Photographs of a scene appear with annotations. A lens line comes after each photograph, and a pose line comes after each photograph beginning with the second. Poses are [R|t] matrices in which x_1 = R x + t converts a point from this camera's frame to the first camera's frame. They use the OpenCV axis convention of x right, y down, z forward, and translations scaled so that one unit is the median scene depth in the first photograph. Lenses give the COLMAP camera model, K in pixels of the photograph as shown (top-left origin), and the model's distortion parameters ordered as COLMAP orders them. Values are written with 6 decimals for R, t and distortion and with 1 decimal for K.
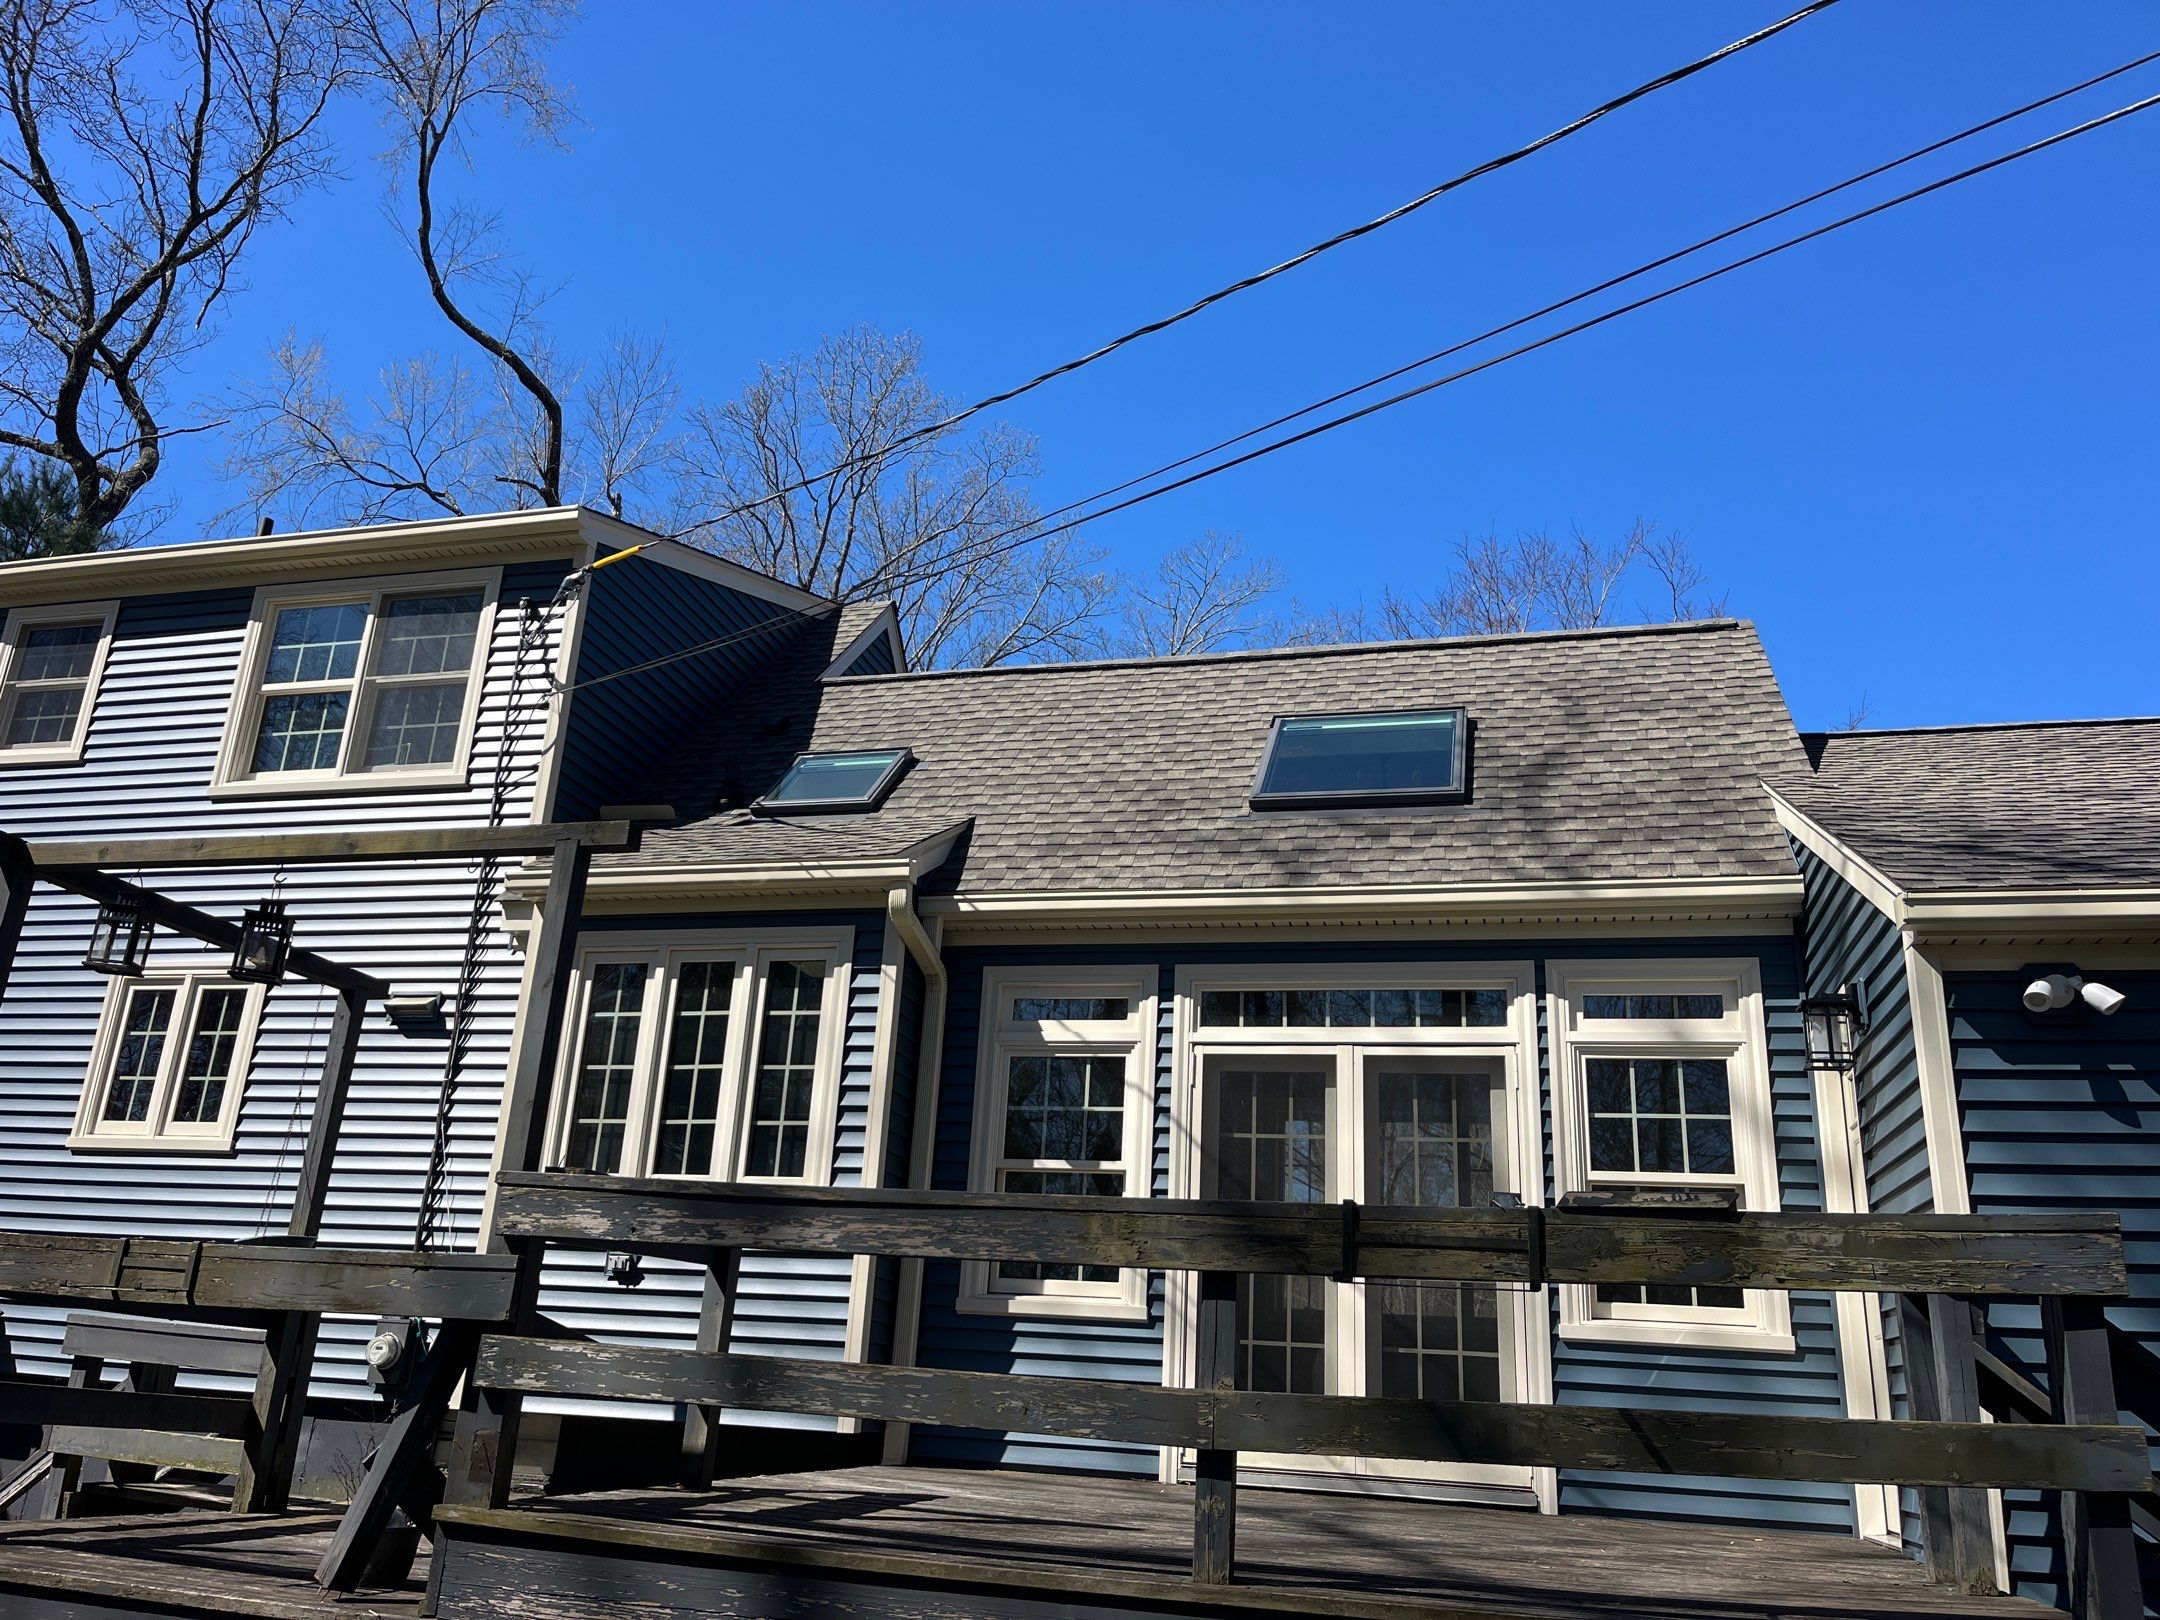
lens RADIAL K [[1611.0, 0, 1054.5], [0, 1611.0, 845.2], [0, 0, 1]] dist [0.066219, -0.102304]
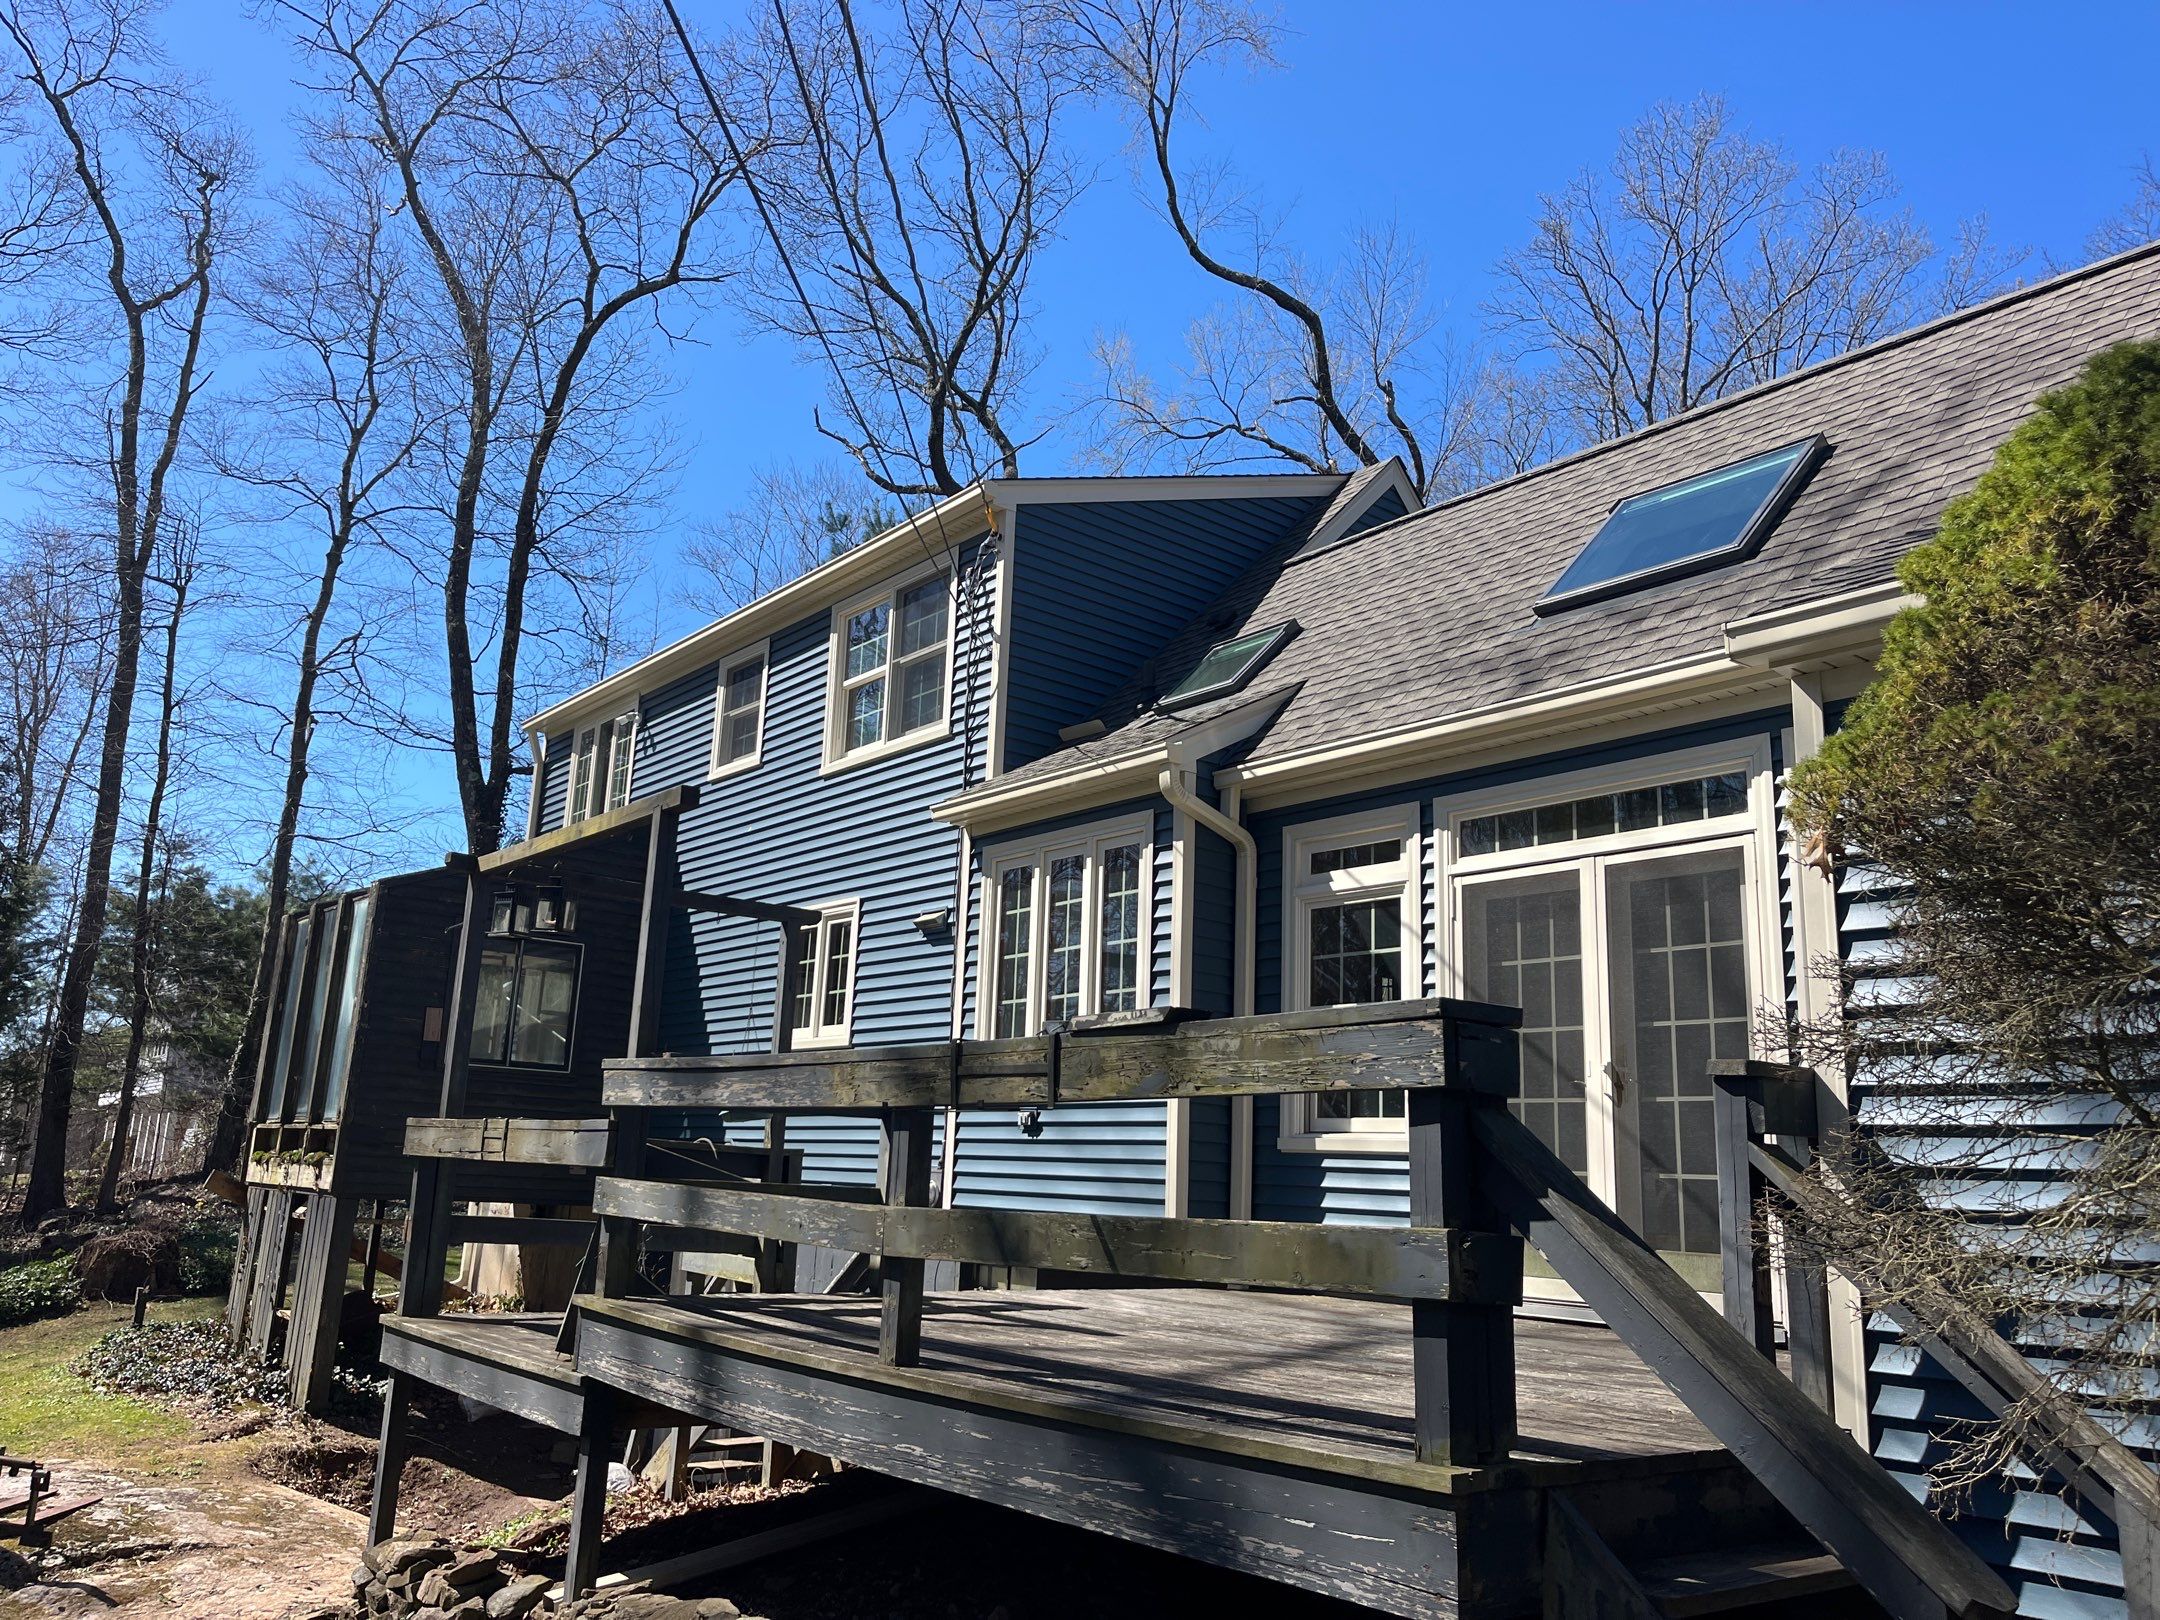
lens RADIAL K [[1615.7, 0, 1080.0], [0, 1615.7, 810.0], [0, 0, 1]] dist [0.068431, -0.094877]
pose [[0.808183, -0.151566, -0.569094, 0.464290], [0.187140, 0.982325, 0.004140, 0.036653], [0.558408, -0.109846, 0.822262, 0.067398]]
